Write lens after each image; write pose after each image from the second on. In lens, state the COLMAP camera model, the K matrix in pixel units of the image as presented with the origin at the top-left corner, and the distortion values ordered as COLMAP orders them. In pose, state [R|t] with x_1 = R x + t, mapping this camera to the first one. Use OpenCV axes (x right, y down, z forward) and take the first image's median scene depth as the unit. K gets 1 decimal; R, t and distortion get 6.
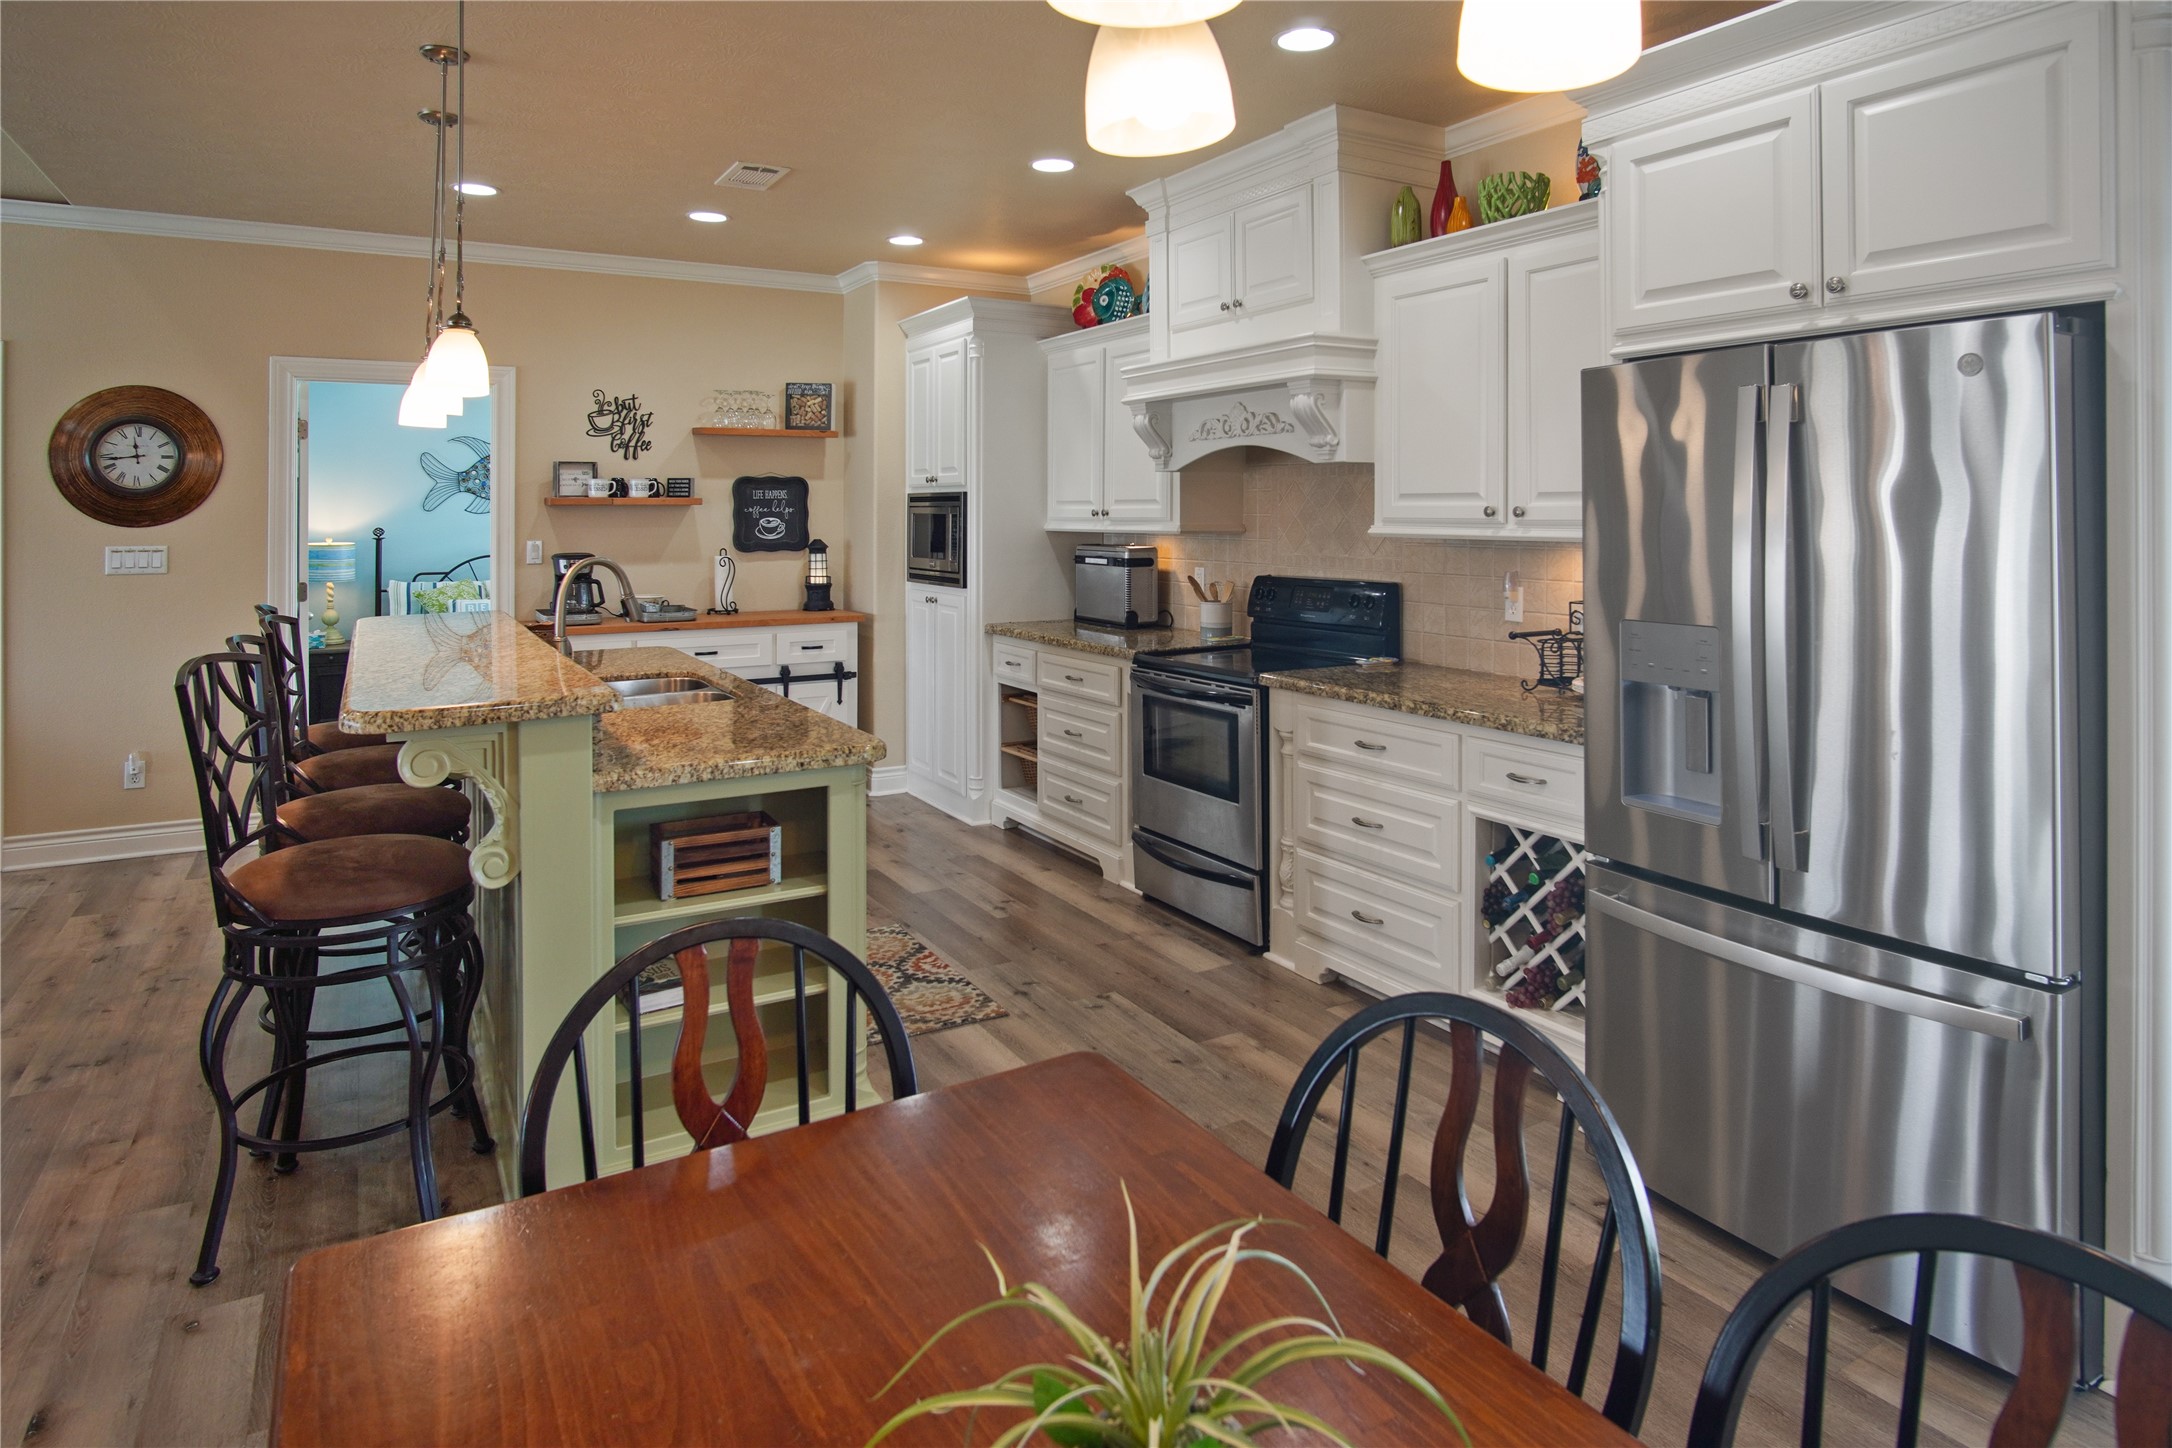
lens RADIAL K [[1200.6, 0, 1102.2], [0, 1200.6, 513.8], [0, 0, 1]] dist [-0.029024, 0.009637]
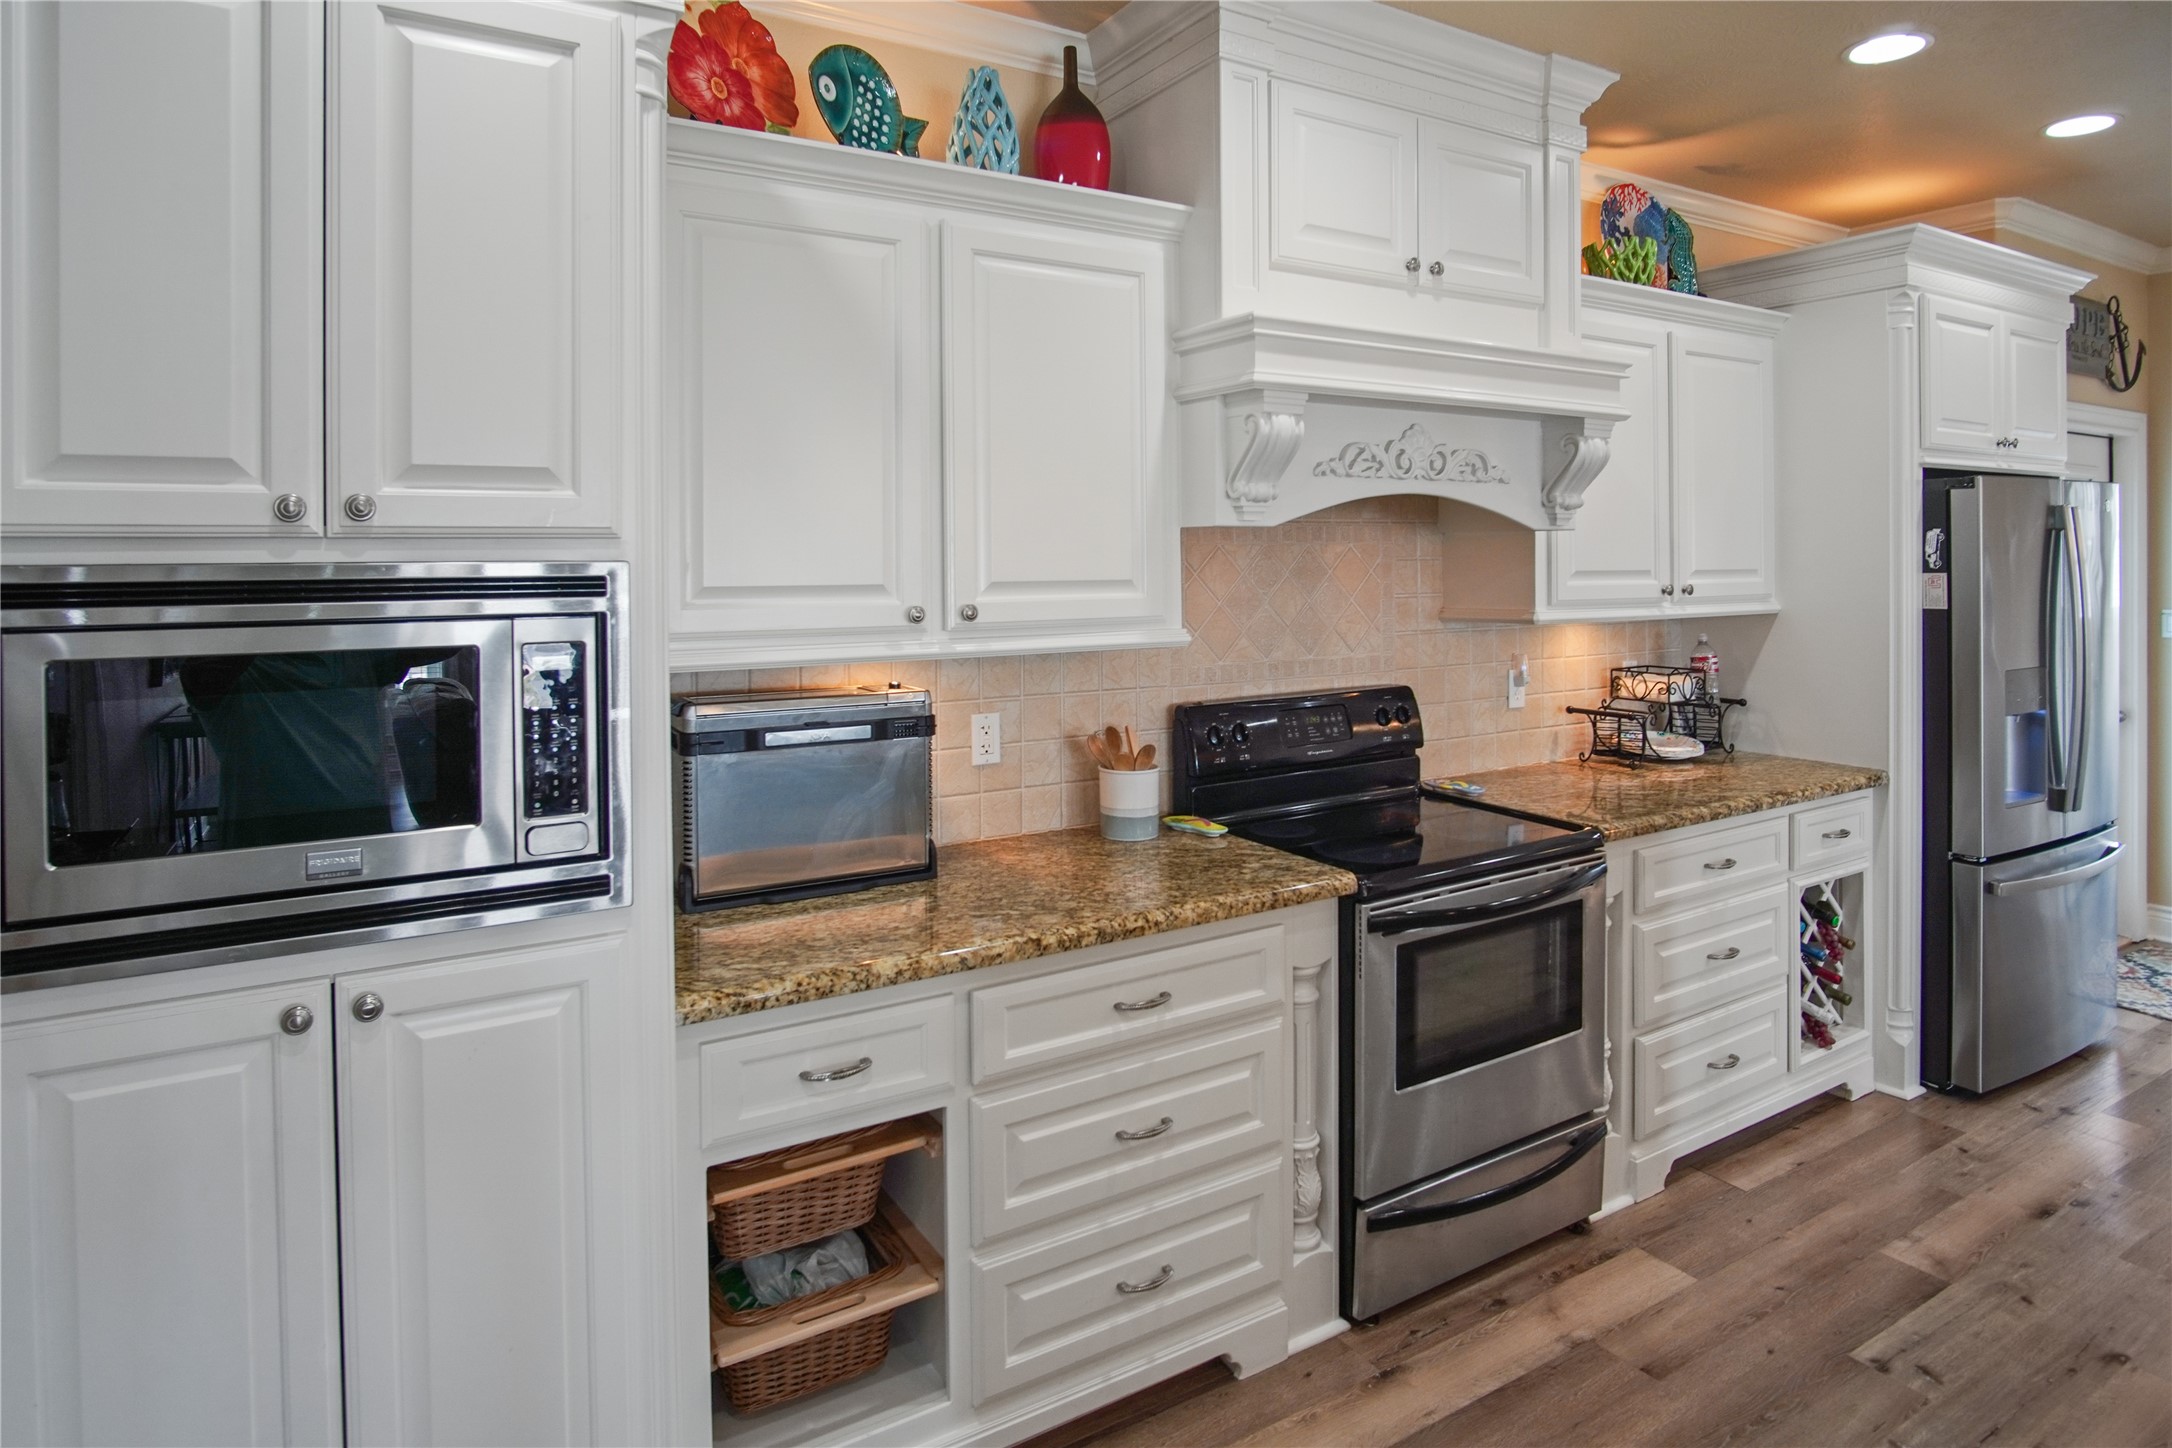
lens RADIAL K [[1200.6, 0, 1059.5], [0, 1200.6, 568.7], [0, 0, 1]] dist [-0.029024, 0.009637]
pose [[0.011023, -0.008329, 0.999905, -0.391449], [0.007569, 0.999937, 0.008246, -0.018512], [-0.999911, 0.007478, 0.011085, 0.900665]]
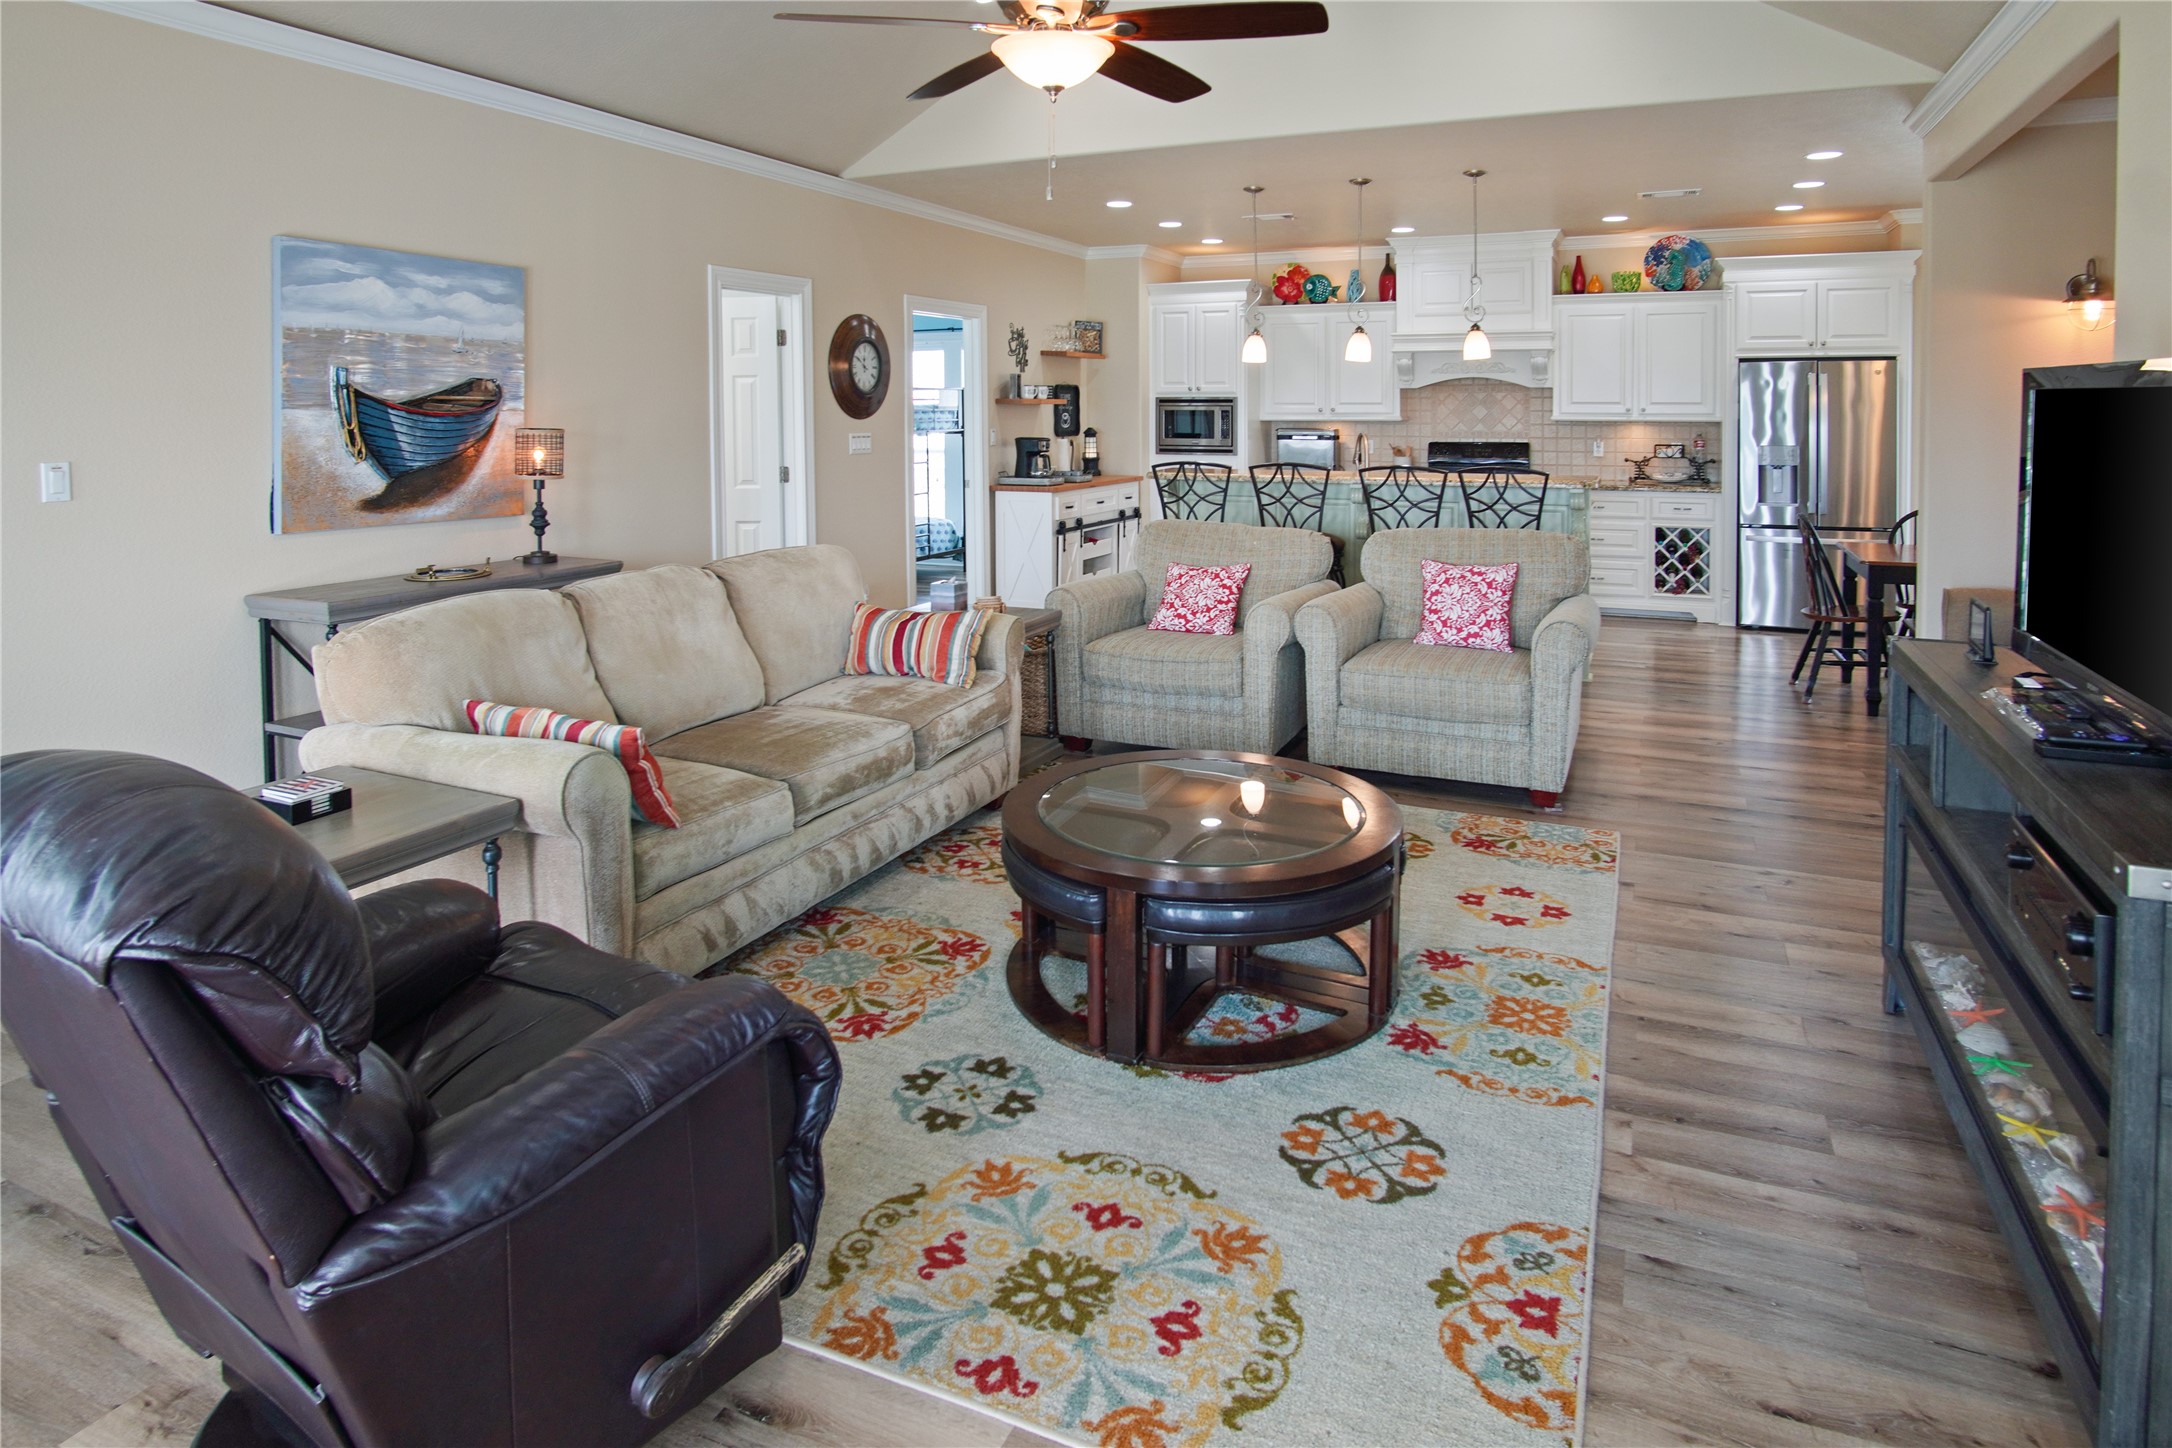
lens RADIAL K [[1252.5, 0, 1124.1], [0, 1252.5, 426.5], [0, 0, 1]] dist [-0.024477, 0.006128]
pose [[0.821505, -0.004979, 0.570180, -1.214035], [-0.000608, 0.999954, 0.009608, 0.005711], [-0.570201, -0.008240, 0.821464, -0.315836]]
